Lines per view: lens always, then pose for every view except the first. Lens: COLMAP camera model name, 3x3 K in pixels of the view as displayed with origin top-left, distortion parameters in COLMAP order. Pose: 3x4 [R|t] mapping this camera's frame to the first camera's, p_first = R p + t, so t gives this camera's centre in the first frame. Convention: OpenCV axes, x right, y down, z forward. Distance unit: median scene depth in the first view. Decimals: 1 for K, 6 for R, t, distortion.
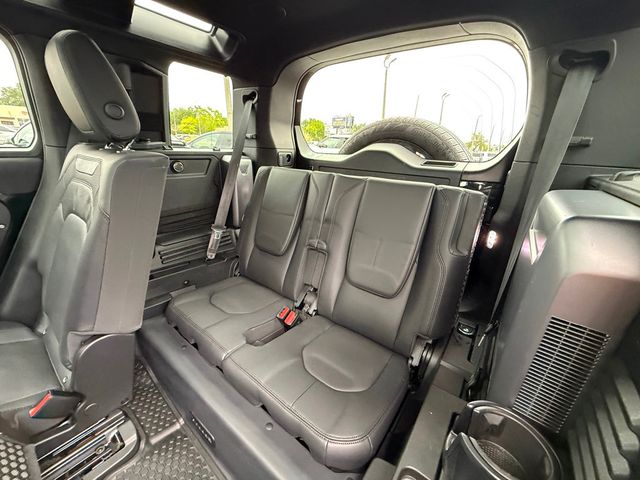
lens RADIAL K [[257.8, 0, 319.7], [0, 257.8, 238.8], [0, 0, 1]] dist [0.000306, 0.000144]
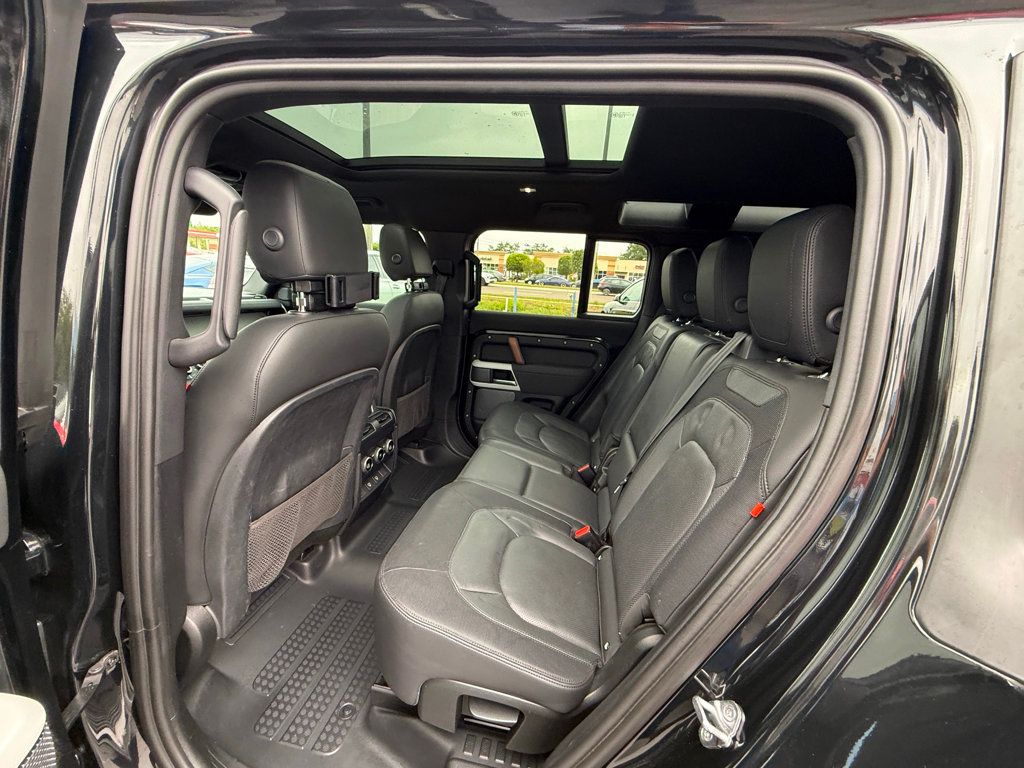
lens RADIAL K [[407.8, 0, 510.5], [0, 407.8, 385.6], [0, 0, 1]] dist [0.000445, 0.000915]
pose [[0.459092, 0.216737, -0.861545, 0.373824], [-0.343805, 0.937564, 0.052657, 0.078457], [0.819166, 0.272029, 0.504943, -0.375729]]
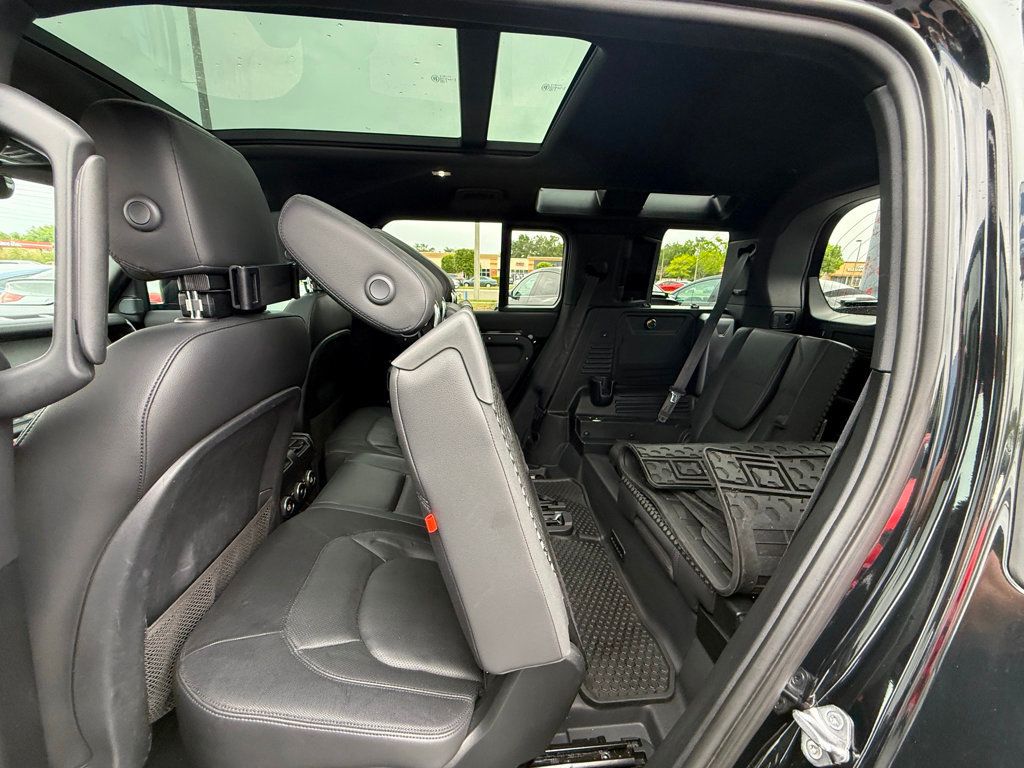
lens RADIAL K [[406.1, 0, 510.3], [0, 406.1, 385.9], [0, 0, 1]] dist [0.002296, 0.000580]
pose [[0.680745, 0.154993, -0.715936, 0.231135], [-0.240415, 0.970494, -0.018496, 0.111127], [0.691944, 0.184713, 0.697921, -0.411201]]
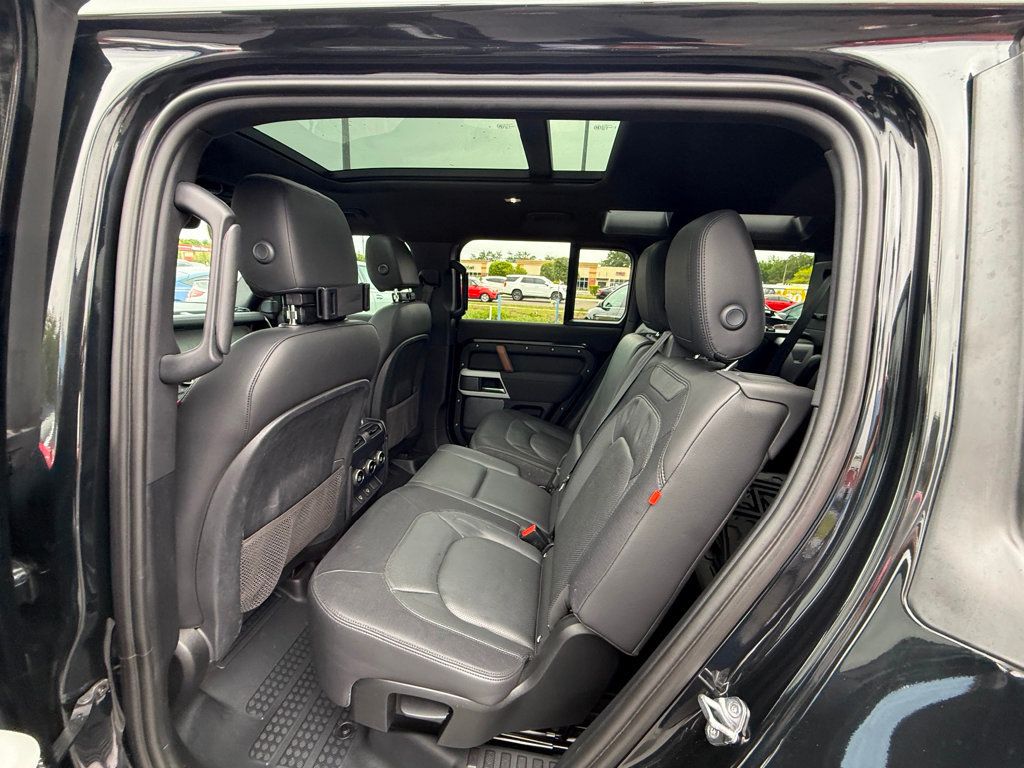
lens RADIAL K [[407.8, 0, 510.5], [0, 407.8, 385.6], [0, 0, 1]] dist [0.000445, 0.000915]
pose [[0.494712, 0.188787, -0.848304, 0.371850], [-0.321047, 0.946772, 0.023473, 0.081994], [0.807582, 0.260733, 0.528989, -0.389239]]
